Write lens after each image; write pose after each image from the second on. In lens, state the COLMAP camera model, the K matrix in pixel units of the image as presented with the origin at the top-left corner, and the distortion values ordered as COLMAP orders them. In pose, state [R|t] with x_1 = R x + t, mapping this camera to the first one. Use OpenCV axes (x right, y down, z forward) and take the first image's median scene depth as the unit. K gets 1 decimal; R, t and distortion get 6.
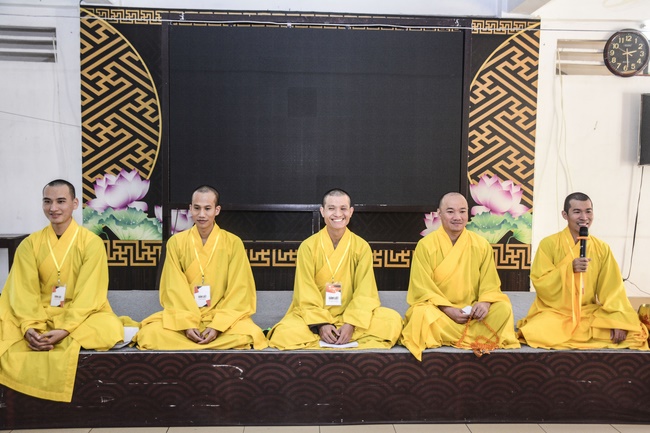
lens RADIAL K [[677.0, 0, 329.0], [0, 677.0, 217.8], [0, 0, 1]] dist [-0.015813, 0.000000]
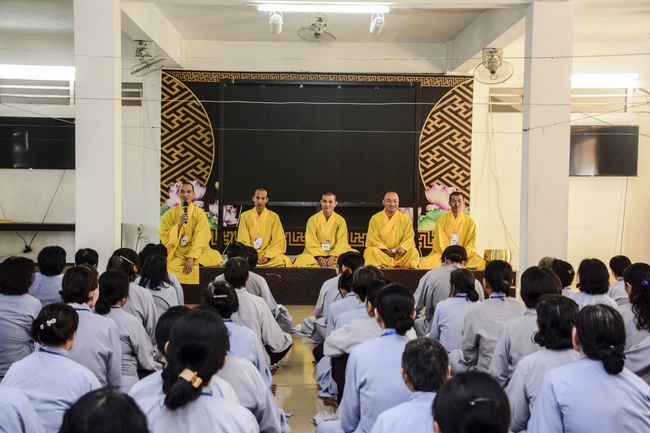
lens RADIAL K [[971.0, 0, 322.8], [0, 971.0, 218.3], [0, 0, 1]] dist [0.041798, 0.000000]
pose [[0.999708, 0.001909, -0.024094, 0.040429], [-0.002652, 0.999521, -0.030818, 0.078619], [0.024024, 0.030873, 0.999235, -1.108448]]
